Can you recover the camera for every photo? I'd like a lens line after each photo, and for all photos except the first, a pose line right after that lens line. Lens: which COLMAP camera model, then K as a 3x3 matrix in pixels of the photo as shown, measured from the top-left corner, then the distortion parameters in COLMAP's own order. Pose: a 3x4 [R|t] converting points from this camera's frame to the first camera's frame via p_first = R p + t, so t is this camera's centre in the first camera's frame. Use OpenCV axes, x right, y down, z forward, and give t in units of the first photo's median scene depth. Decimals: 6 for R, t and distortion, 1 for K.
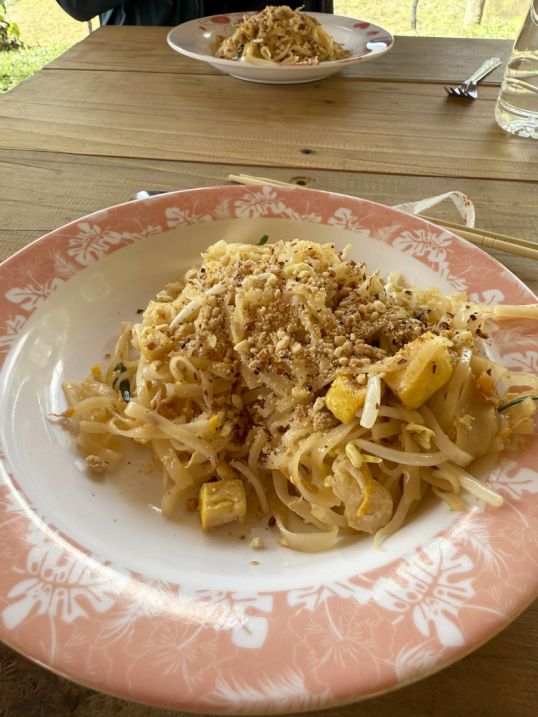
lens RADIAL K [[613.1, 0, 264.7], [0, 613.1, 356.6], [0, 0, 1]] dist [0.001053, -0.005283]
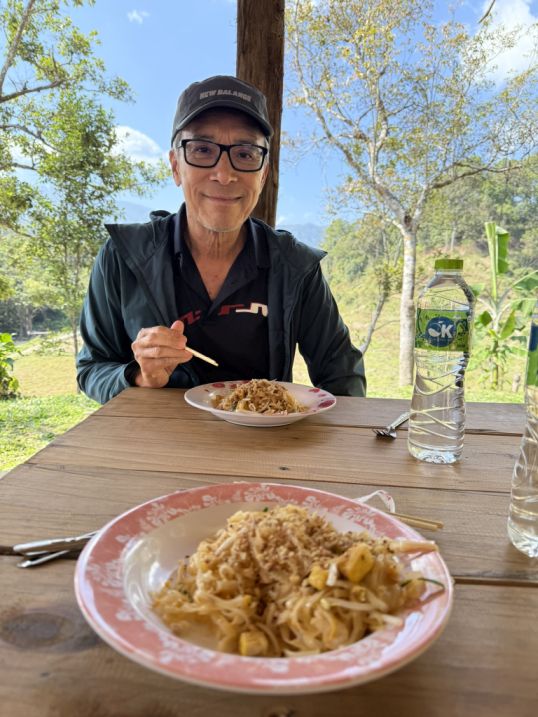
lens RADIAL K [[444.2, 0, 269.0], [0, 444.2, 358.5], [0, 0, 1]] dist [0.025565, -0.044641]
pose [[0.999275, 0.012951, 0.035813, -0.065518], [0.008493, 0.840936, -0.541068, 0.197083], [-0.037124, 0.540980, 0.840216, -0.418239]]
